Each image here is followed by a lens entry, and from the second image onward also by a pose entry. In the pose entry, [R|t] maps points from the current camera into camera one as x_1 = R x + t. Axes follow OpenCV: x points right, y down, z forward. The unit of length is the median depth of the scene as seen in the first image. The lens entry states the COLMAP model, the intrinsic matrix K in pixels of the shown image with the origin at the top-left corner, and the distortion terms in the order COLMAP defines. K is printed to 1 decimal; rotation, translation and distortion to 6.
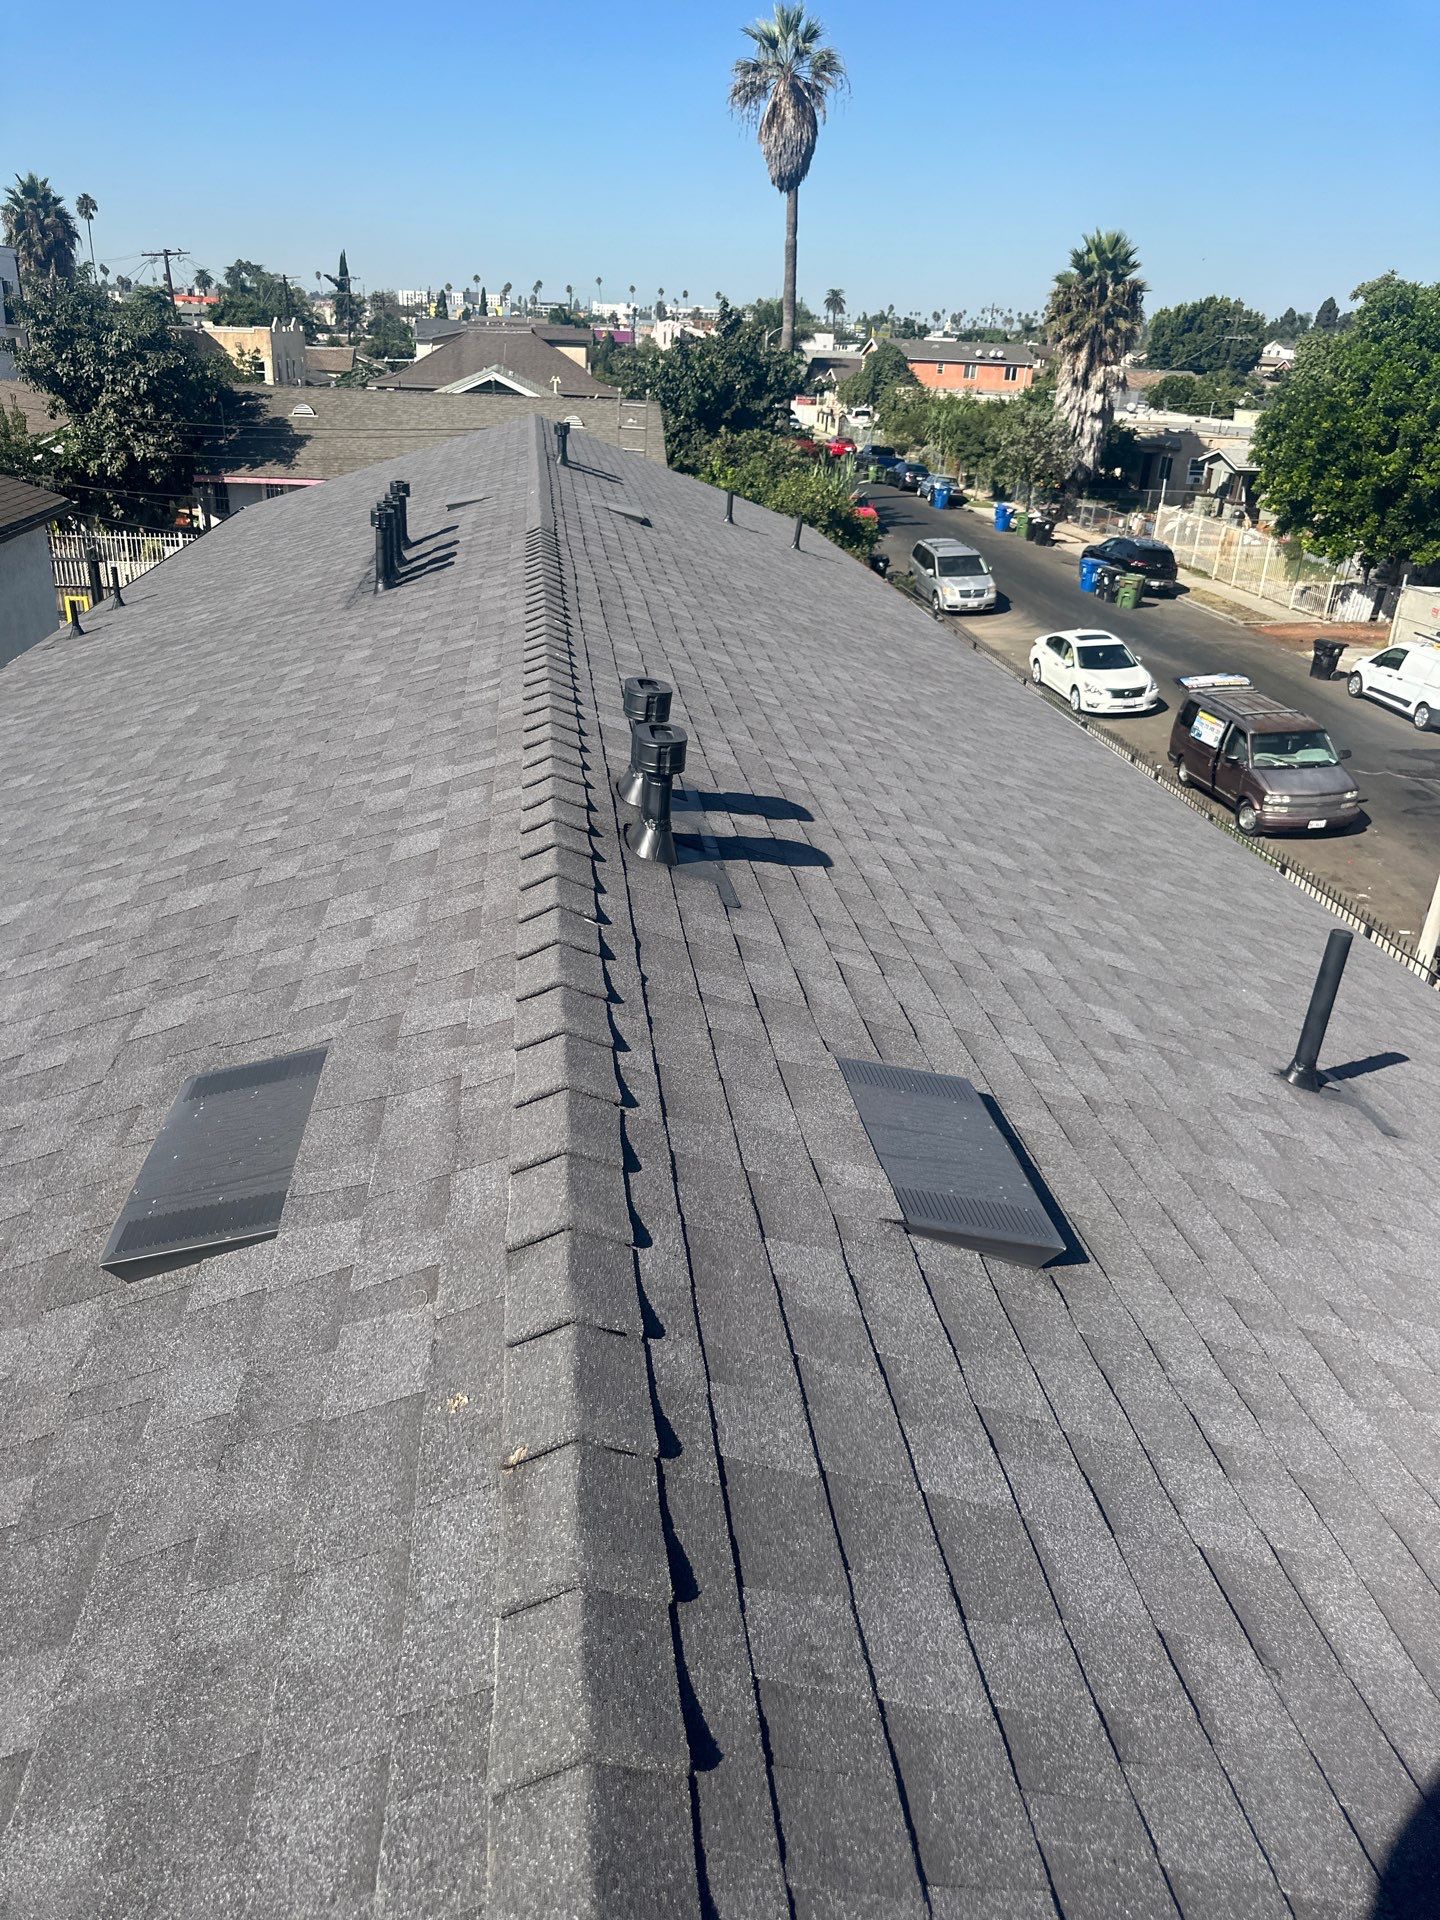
lens RADIAL K [[1388.3, 0, 720.0], [0, 1388.3, 960.0], [0, 0, 1]] dist [0.211122, -0.405219]
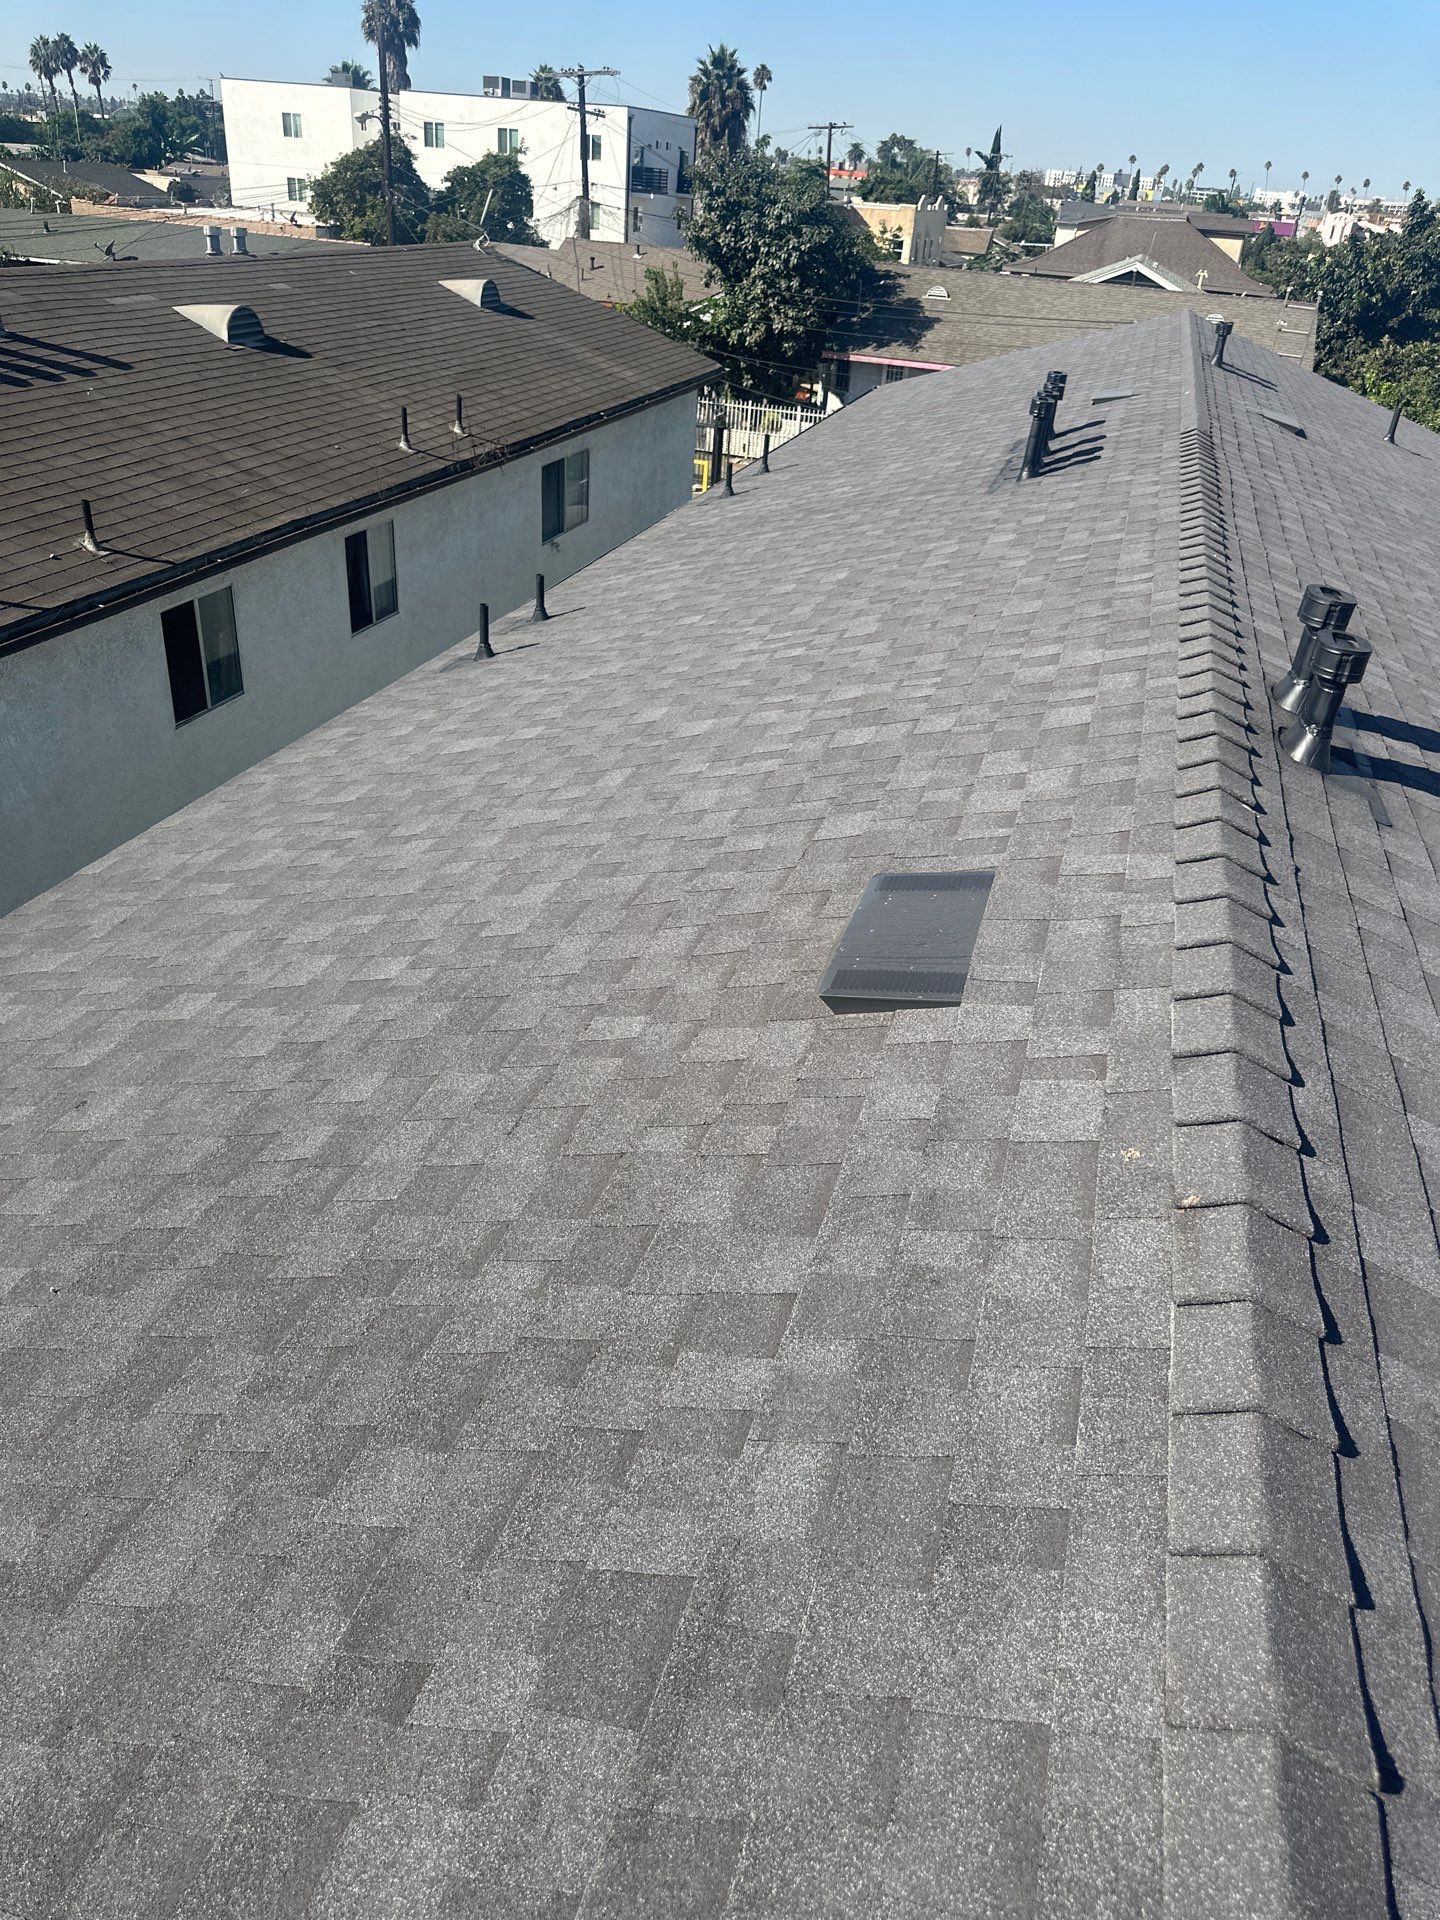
lens RADIAL K [[1388.3, 0, 720.0], [0, 1388.3, 960.0], [0, 0, 1]] dist [0.211122, -0.405219]
pose [[0.919544, 0.218046, -0.326948, -0.055353], [-0.195972, 0.975555, 0.099436, 0.036589], [0.340638, -0.027363, 0.939796, -0.092431]]
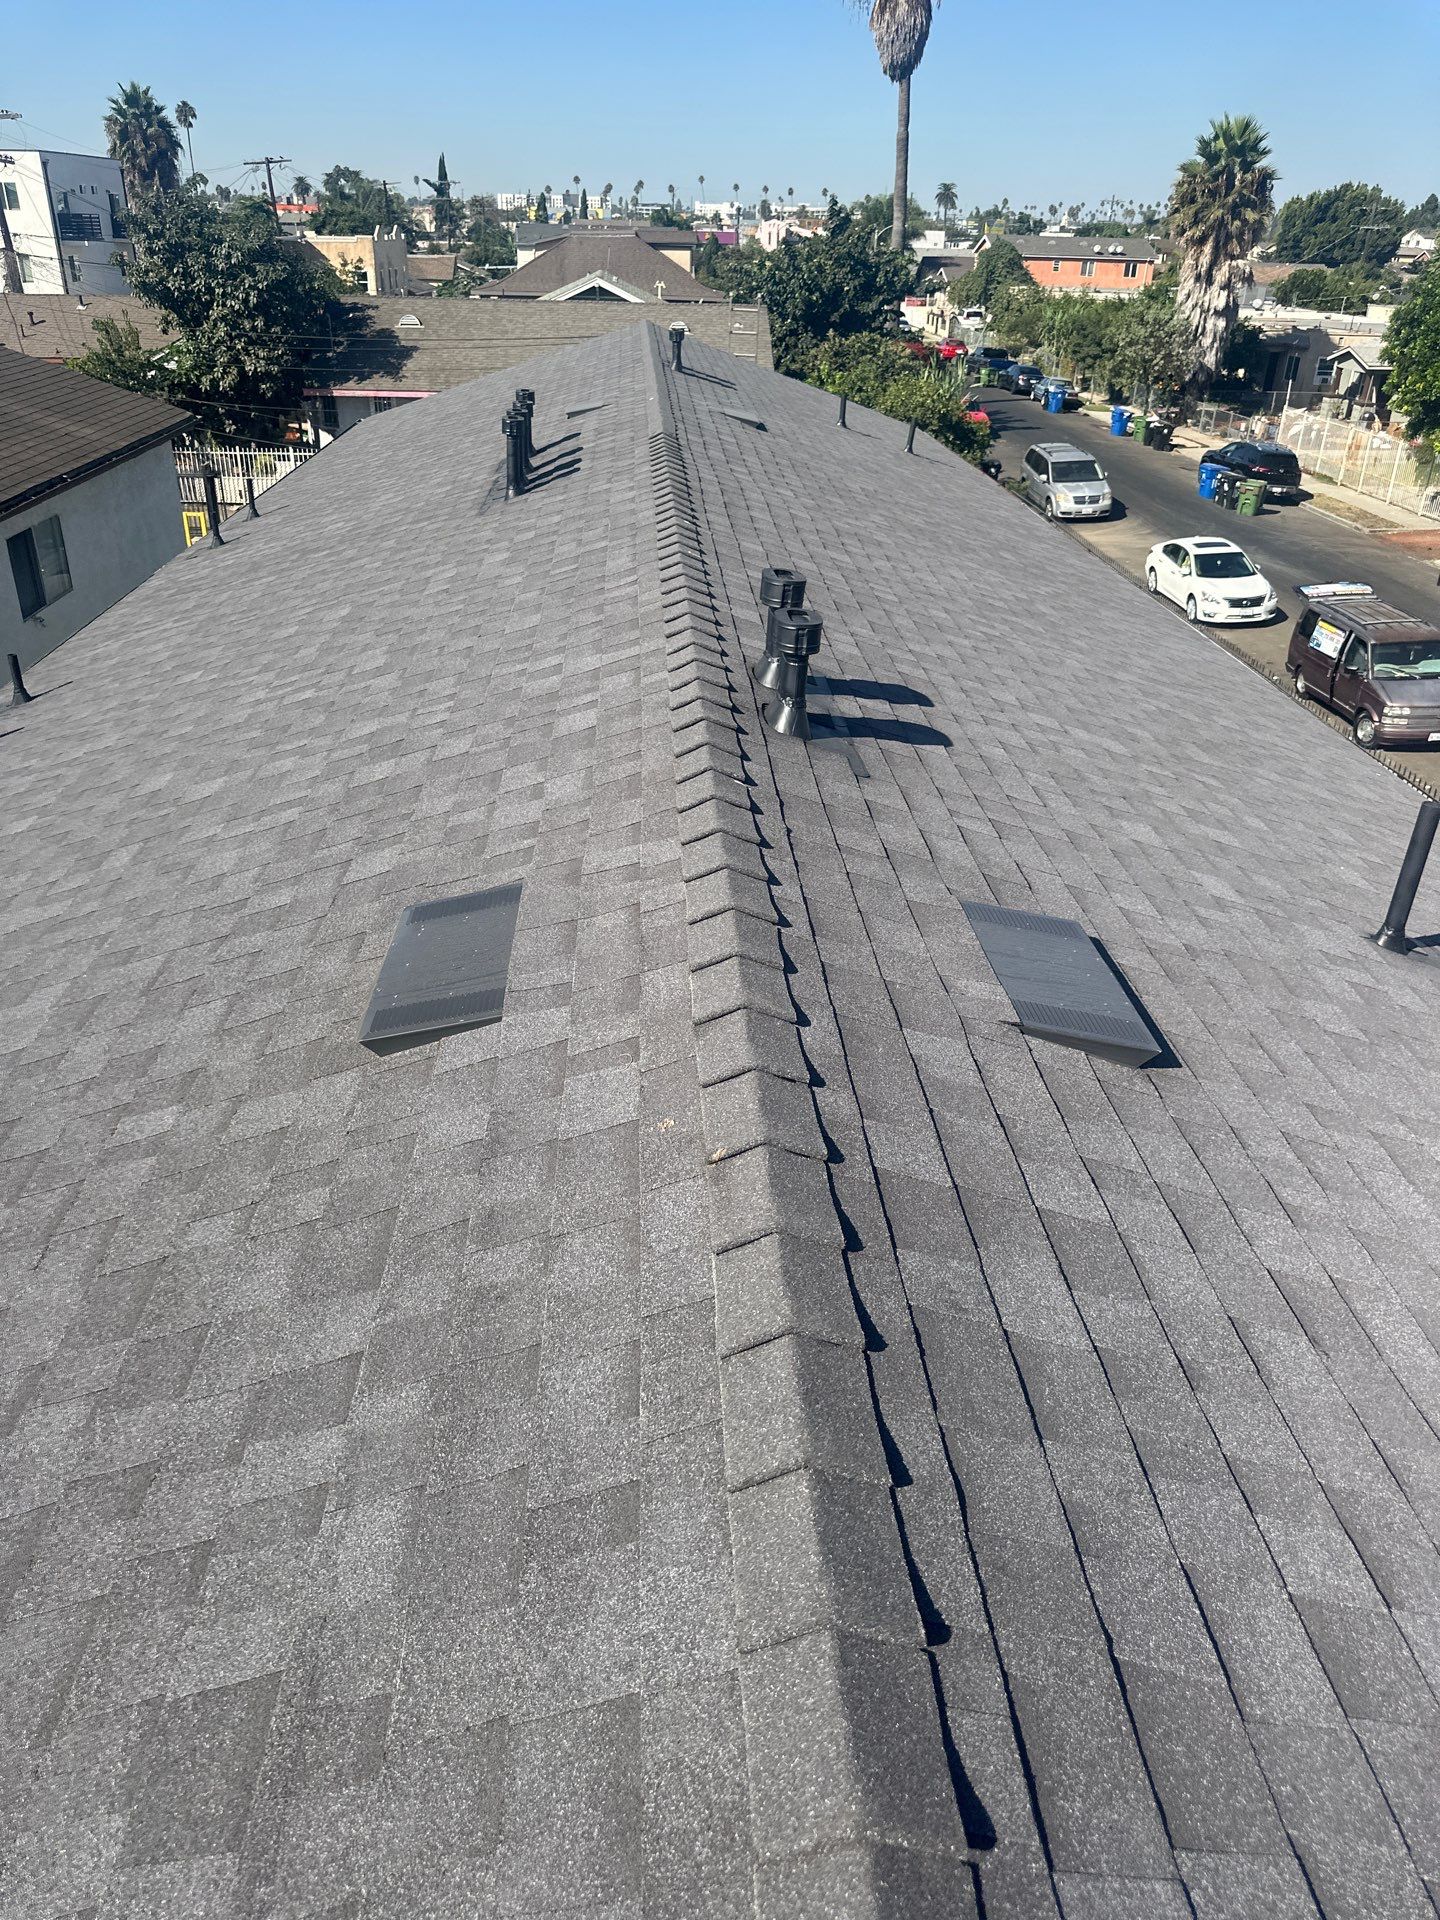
lens RADIAL K [[1385.6, 0, 733.3], [0, 1385.6, 964.6], [0, 0, 1]] dist [0.204602, -0.367373]
pose [[0.998137, 0.011981, -0.059818, -0.019184], [-0.008396, 0.998173, 0.059832, 0.034479], [0.060425, -0.059218, 0.996415, -0.086526]]
